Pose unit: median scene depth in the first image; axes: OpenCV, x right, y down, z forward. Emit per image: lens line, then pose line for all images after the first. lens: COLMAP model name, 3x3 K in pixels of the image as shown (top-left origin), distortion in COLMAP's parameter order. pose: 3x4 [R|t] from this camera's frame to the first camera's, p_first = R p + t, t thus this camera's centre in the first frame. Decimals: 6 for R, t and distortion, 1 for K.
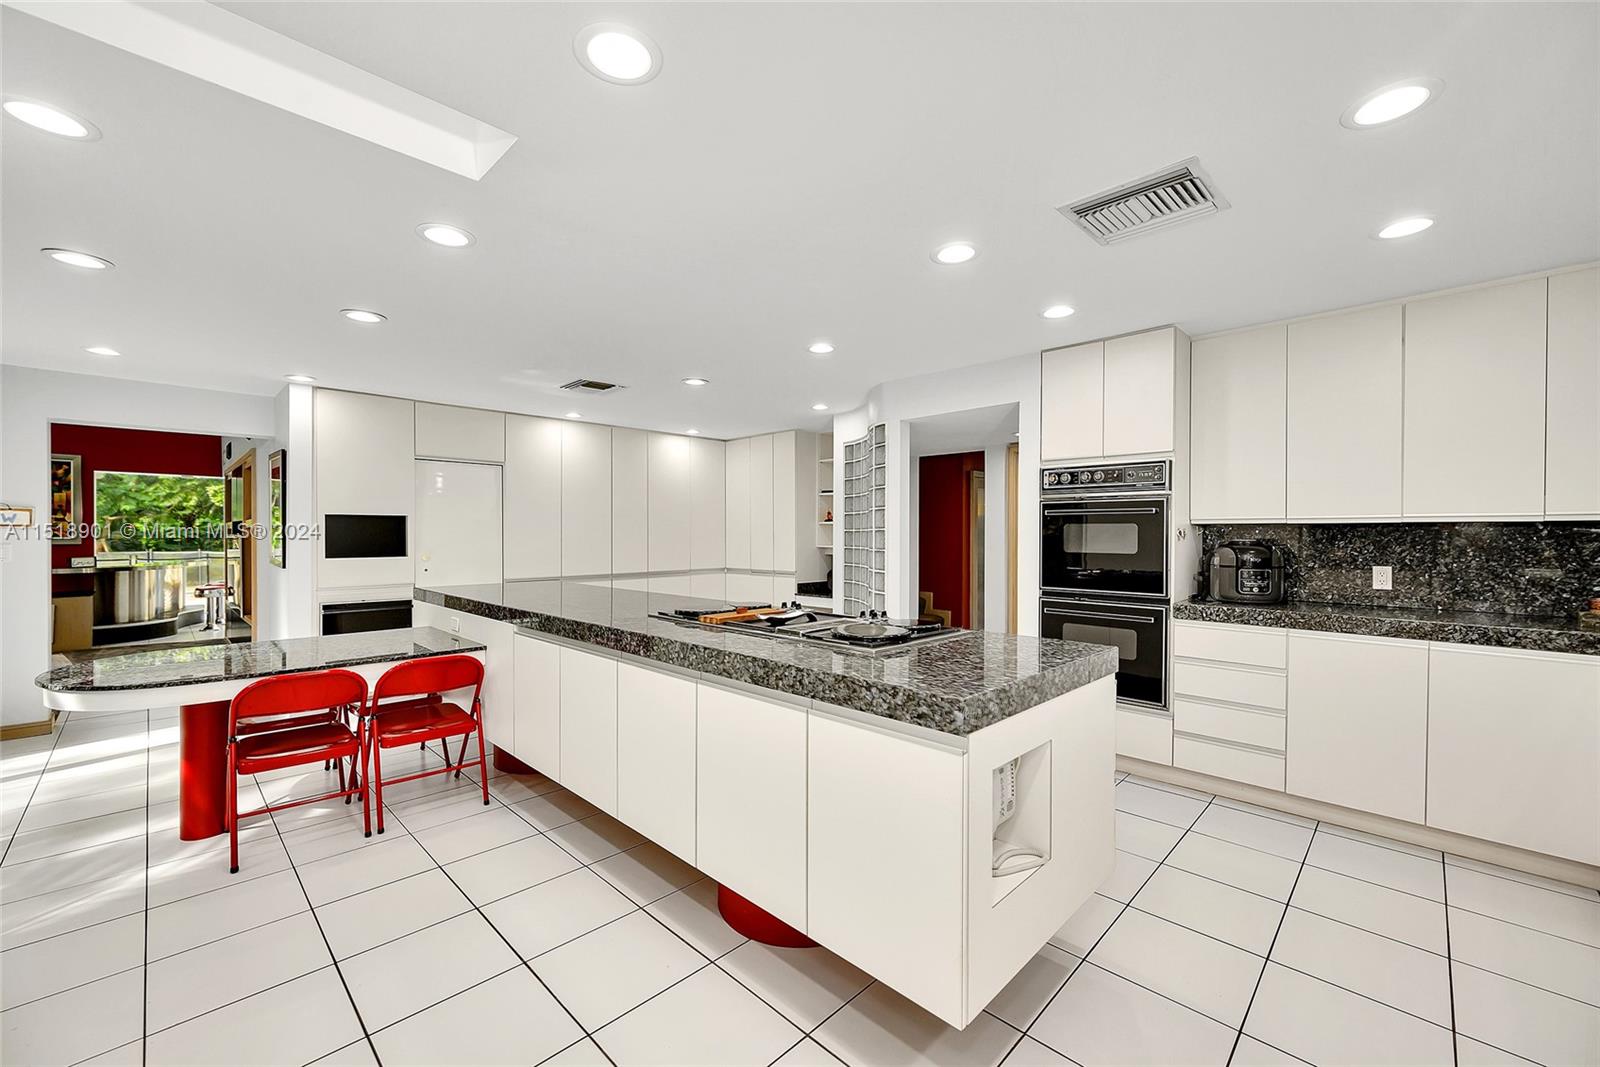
lens RADIAL K [[646.3, 0, 810.7], [0, 646.3, 533.8], [0, 0, 1]] dist [-0.000817, -0.000435]
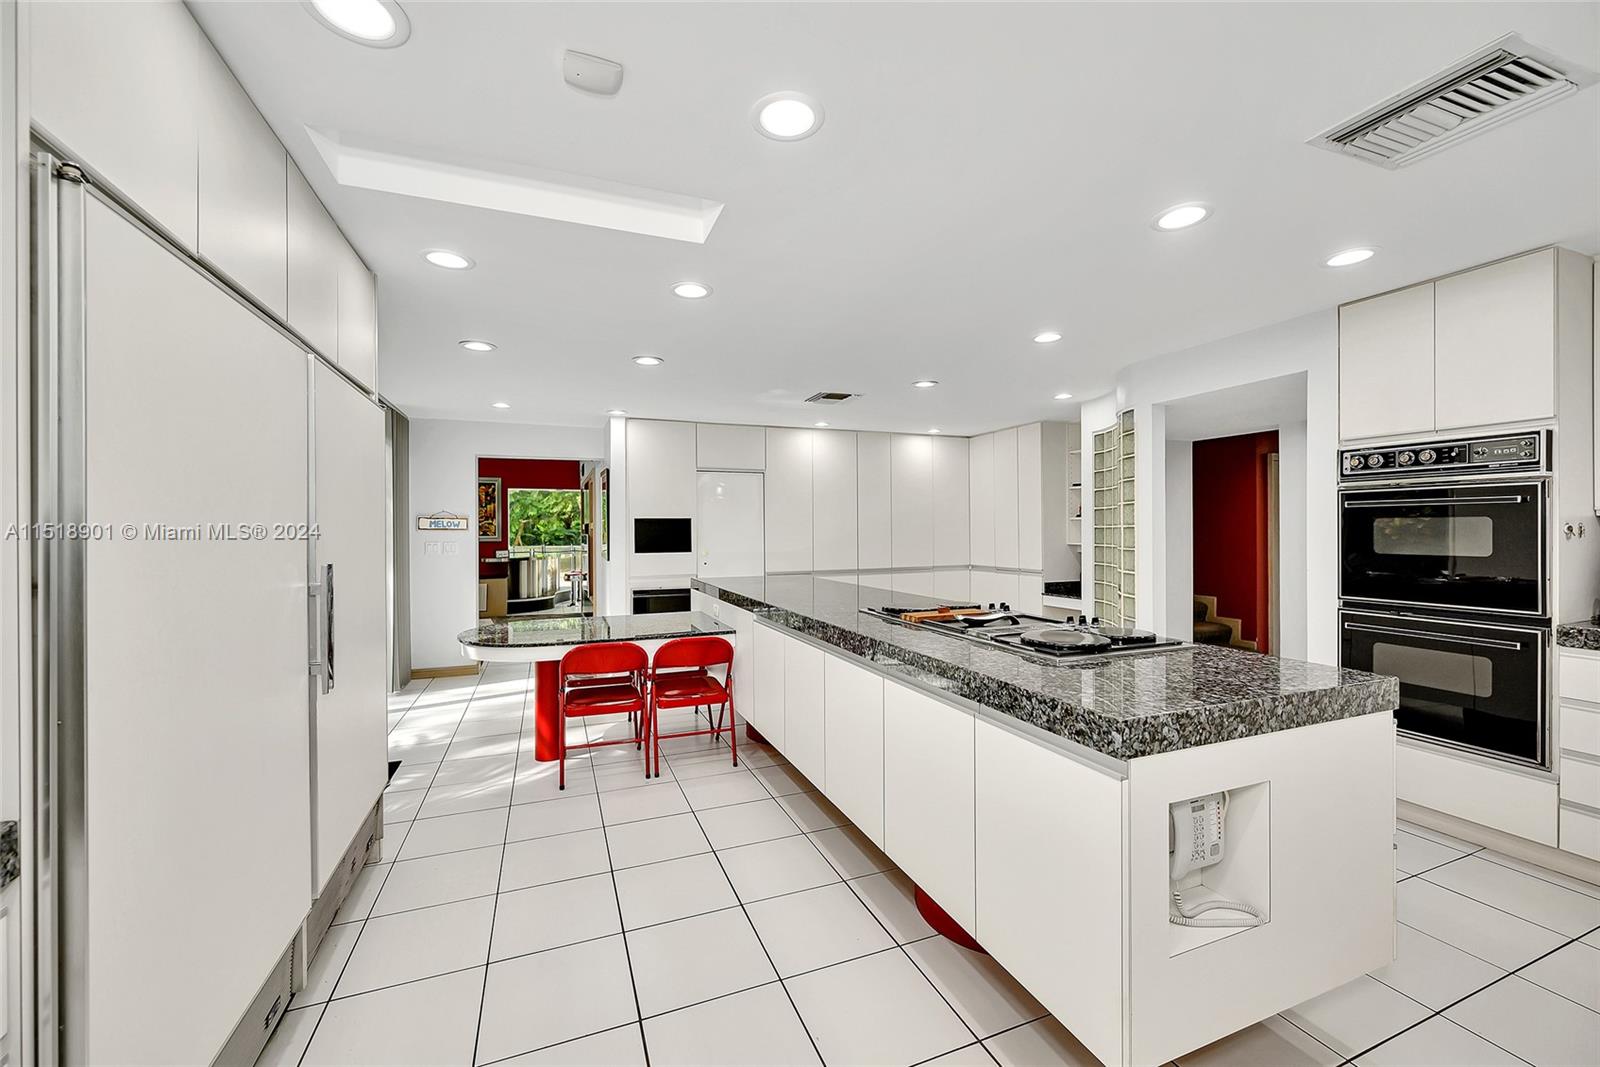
lens RADIAL K [[637.4, 0, 804.9], [0, 637.4, 526.9], [0, 0, 1]] dist [0.000263, -0.000198]
pose [[0.914633, -0.008979, -0.404186, 0.070790], [0.007700, 0.999959, -0.004792, -0.006347], [0.404212, 0.001270, 0.914664, -0.003986]]
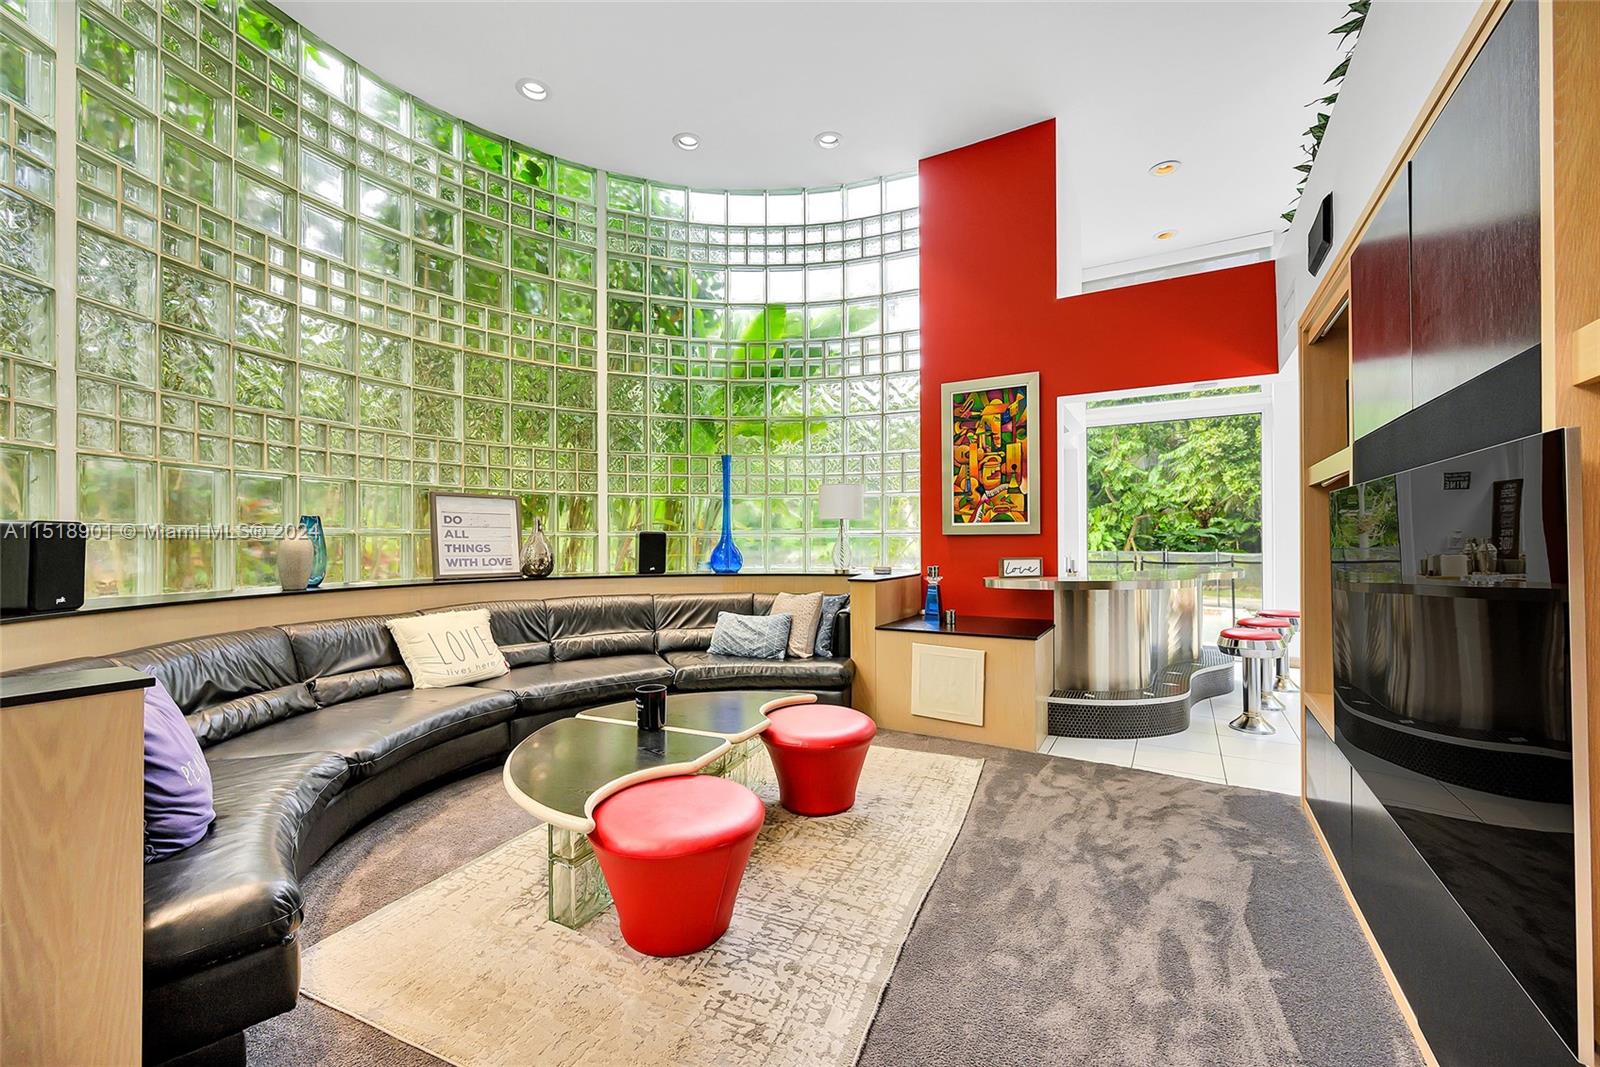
lens RADIAL K [[637.4, 0, 804.9], [0, 637.4, 526.9], [0, 0, 1]] dist [0.000263, -0.000198]
pose [[0.243133, -0.015036, -0.969877, -1.363954], [-0.001292, 0.999874, -0.015825, 0.037243], [0.969992, 0.005100, 0.243083, 1.401412]]
